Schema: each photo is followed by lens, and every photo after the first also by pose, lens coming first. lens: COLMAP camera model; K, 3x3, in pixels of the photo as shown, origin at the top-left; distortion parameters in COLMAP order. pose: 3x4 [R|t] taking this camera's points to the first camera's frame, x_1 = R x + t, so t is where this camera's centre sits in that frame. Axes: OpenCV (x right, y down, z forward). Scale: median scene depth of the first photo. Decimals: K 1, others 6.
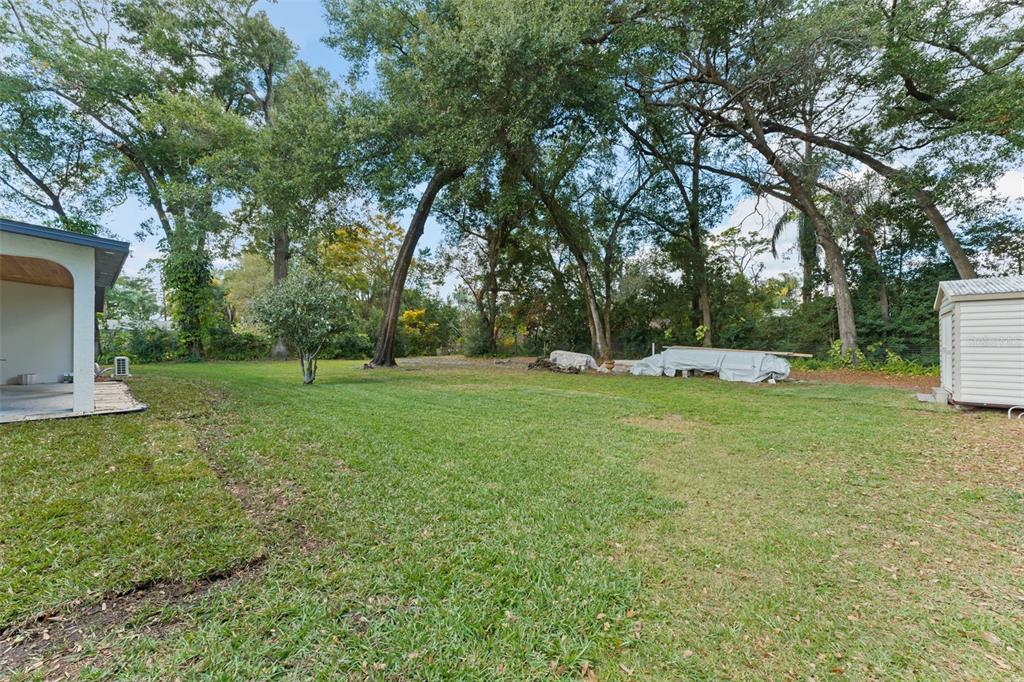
lens RADIAL K [[405.5, 0, 508.0], [0, 405.5, 340.0], [0, 0, 1]] dist [0.000844, 0.000241]
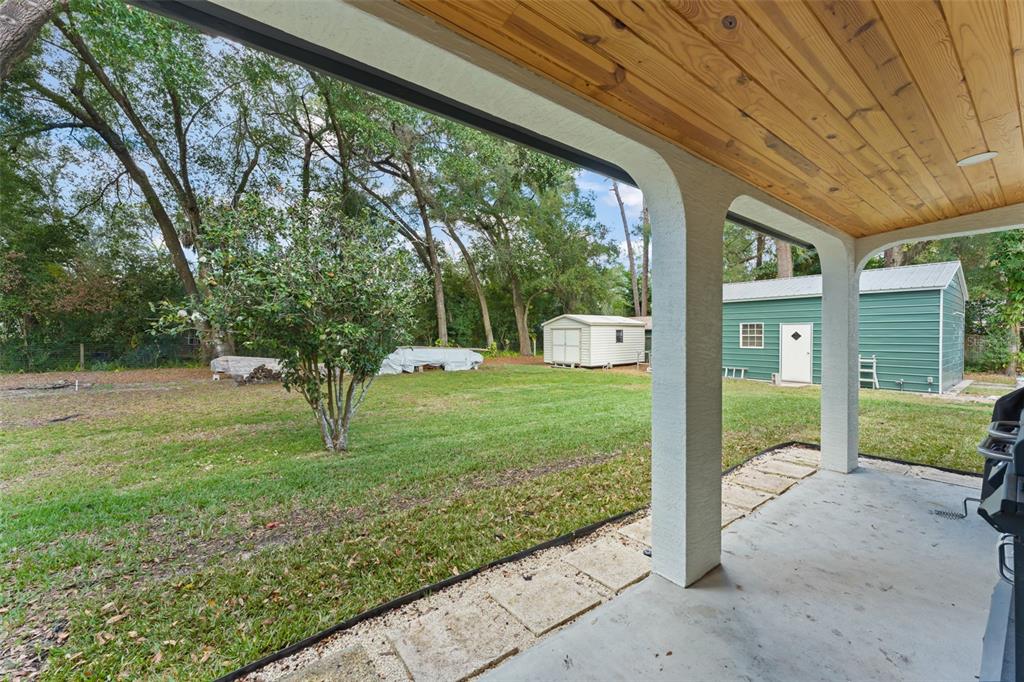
lens RADIAL K [[405.5, 0, 508.0], [0, 405.5, 340.0], [0, 0, 1]] dist [0.000844, 0.000241]
pose [[0.154092, -0.011659, 0.987988, -0.642314], [-0.002682, 0.999922, 0.012218, -0.015943], [-0.988053, -0.004532, 0.154049, 0.520035]]
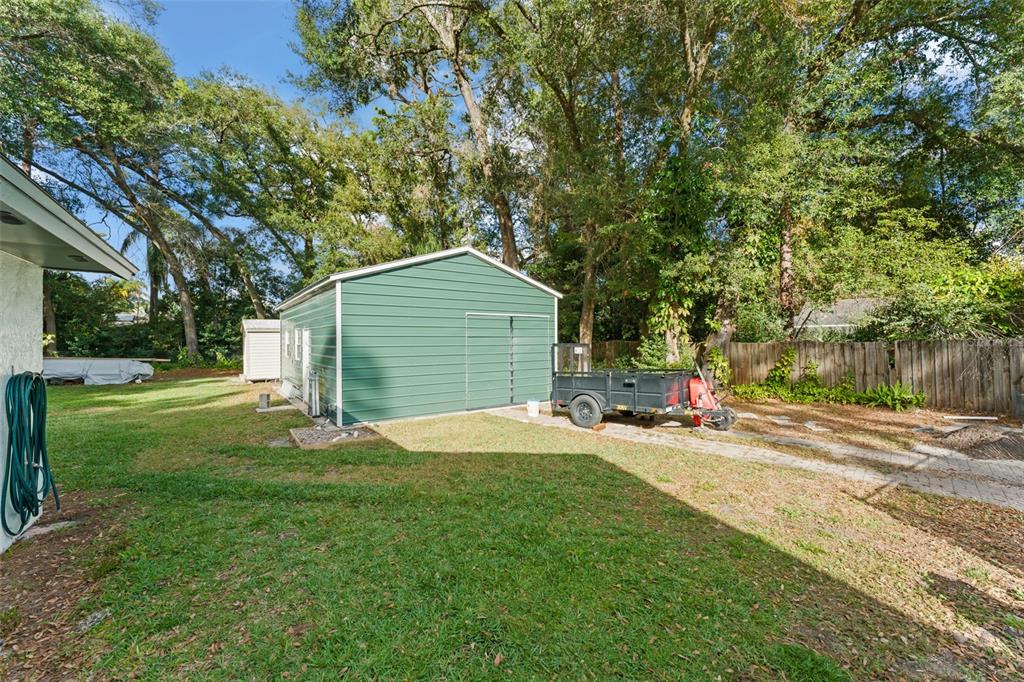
lens RADIAL K [[405.5, 0, 508.0], [0, 405.5, 340.0], [0, 0, 1]] dist [0.000844, 0.000241]
pose [[0.195267, -0.001776, 0.980749, -0.319603], [0.001570, 0.999998, 0.001498, -0.025396], [-0.980749, 0.001247, 0.195269, -0.339433]]
